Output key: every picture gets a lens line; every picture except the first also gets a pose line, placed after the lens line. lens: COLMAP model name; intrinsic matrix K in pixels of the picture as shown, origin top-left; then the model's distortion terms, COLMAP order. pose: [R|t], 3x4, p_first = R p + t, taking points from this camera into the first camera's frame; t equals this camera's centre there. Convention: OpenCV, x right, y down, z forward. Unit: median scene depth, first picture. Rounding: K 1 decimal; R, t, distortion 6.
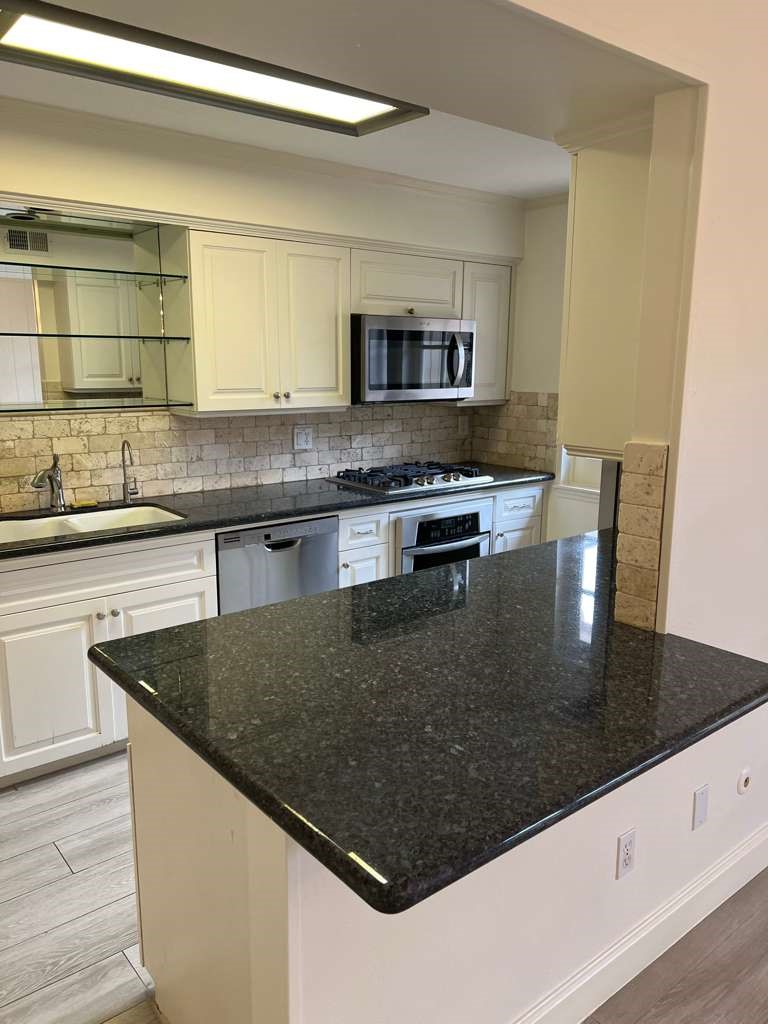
lens RADIAL K [[766.1, 0, 388.9], [0, 766.1, 515.6], [0, 0, 1]] dist [0.027221, -0.015117]
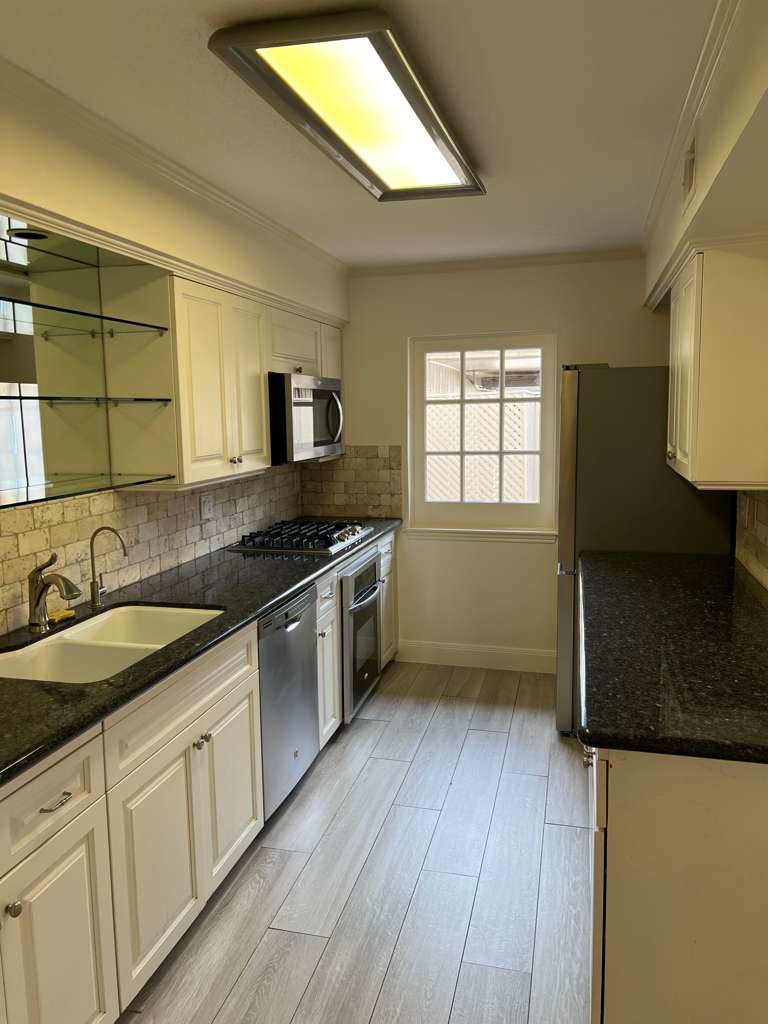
lens RADIAL K [[766.1, 0, 393.0], [0, 766.1, 509.6], [0, 0, 1]] dist [0.027221, -0.015117]
pose [[0.785880, -0.094878, 0.611057, -0.517248], [0.138312, 0.990094, -0.024151, -0.048605], [-0.602712, 0.103496, 0.791218, 0.168956]]
